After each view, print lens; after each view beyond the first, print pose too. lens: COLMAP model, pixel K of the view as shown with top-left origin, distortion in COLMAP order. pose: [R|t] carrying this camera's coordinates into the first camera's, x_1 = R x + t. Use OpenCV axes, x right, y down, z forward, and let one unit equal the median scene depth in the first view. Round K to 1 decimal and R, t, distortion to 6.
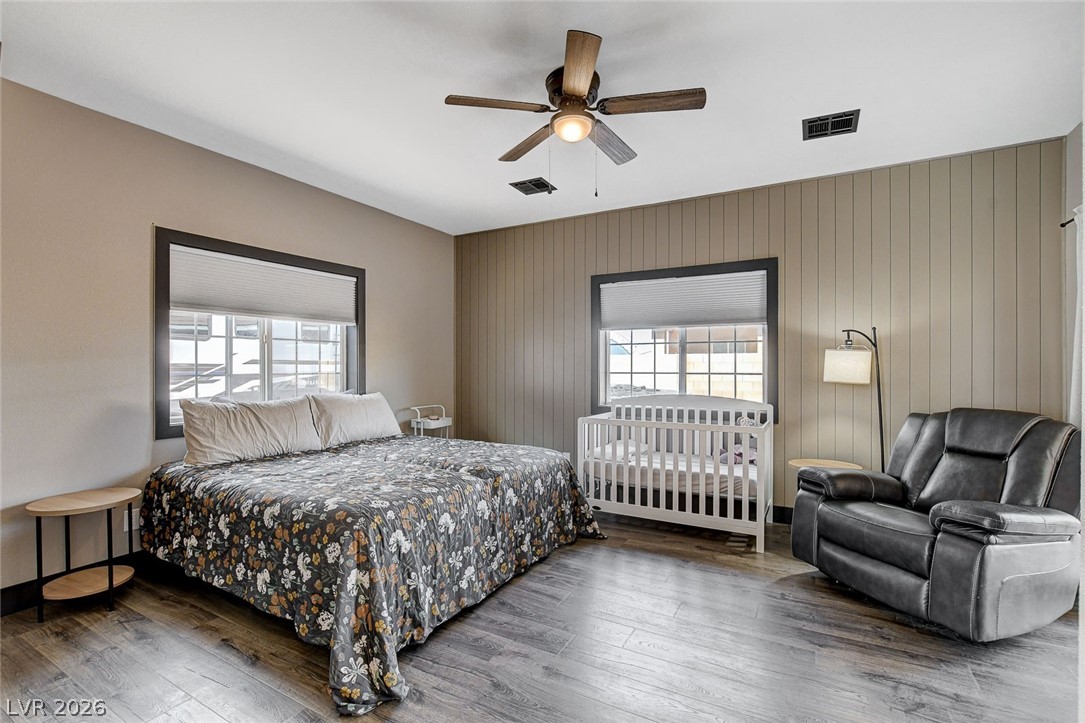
lens RADIAL K [[491.0, 0, 534.0], [0, 491.0, 367.4], [0, 0, 1]] dist [-0.021298, 0.001853]
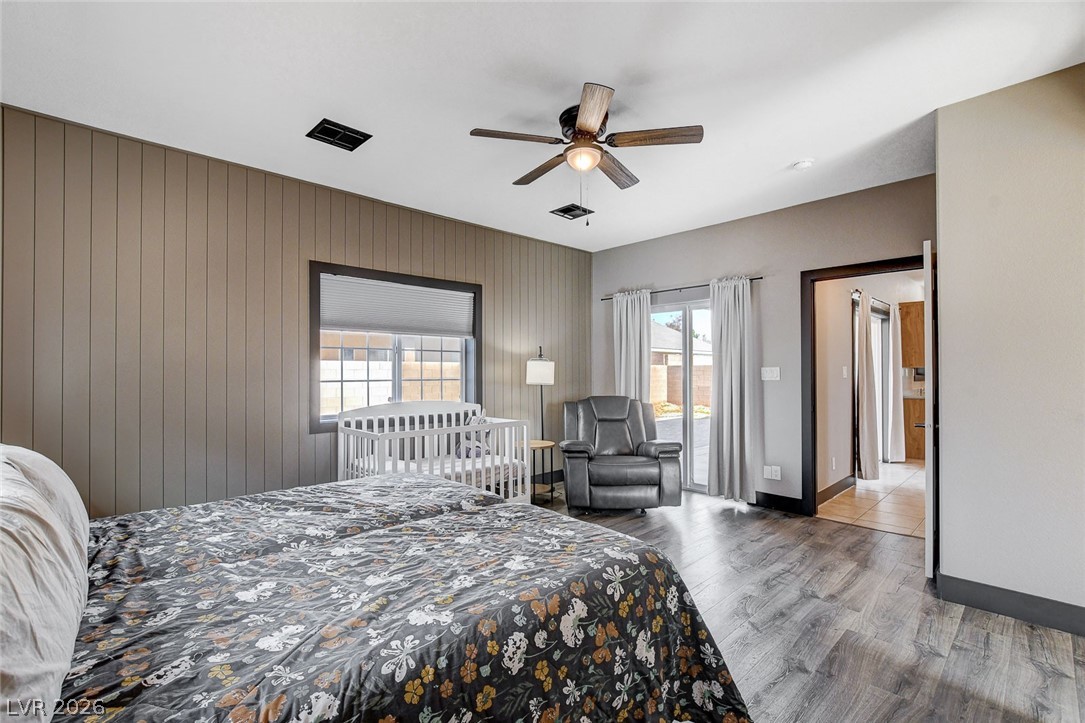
lens RADIAL K [[491.0, 0, 537.8], [0, 491.0, 372.6], [0, 0, 1]] dist [-0.021298, 0.001853]
pose [[0.282388, -0.000488, 0.959300, -0.725537], [0.008492, 0.999962, -0.001991, 0.001457], [-0.959263, 0.008708, 0.282381, 0.569165]]
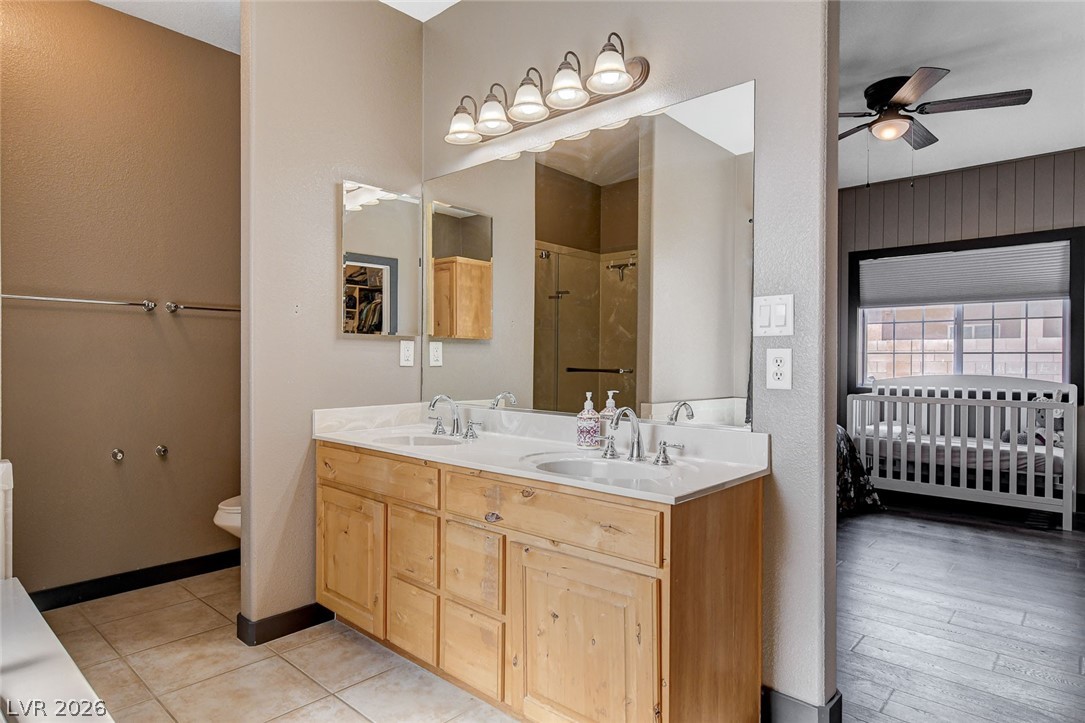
lens RADIAL K [[584.9, 0, 546.3], [0, 584.9, 361.9], [0, 0, 1]] dist [-0.004345, 0.000753]
pose [[0.971885, 0.005475, -0.235393, -0.258564], [-0.004621, 0.999981, 0.004181, 0.036793], [0.235411, -0.002975, 0.971891, -0.355383]]
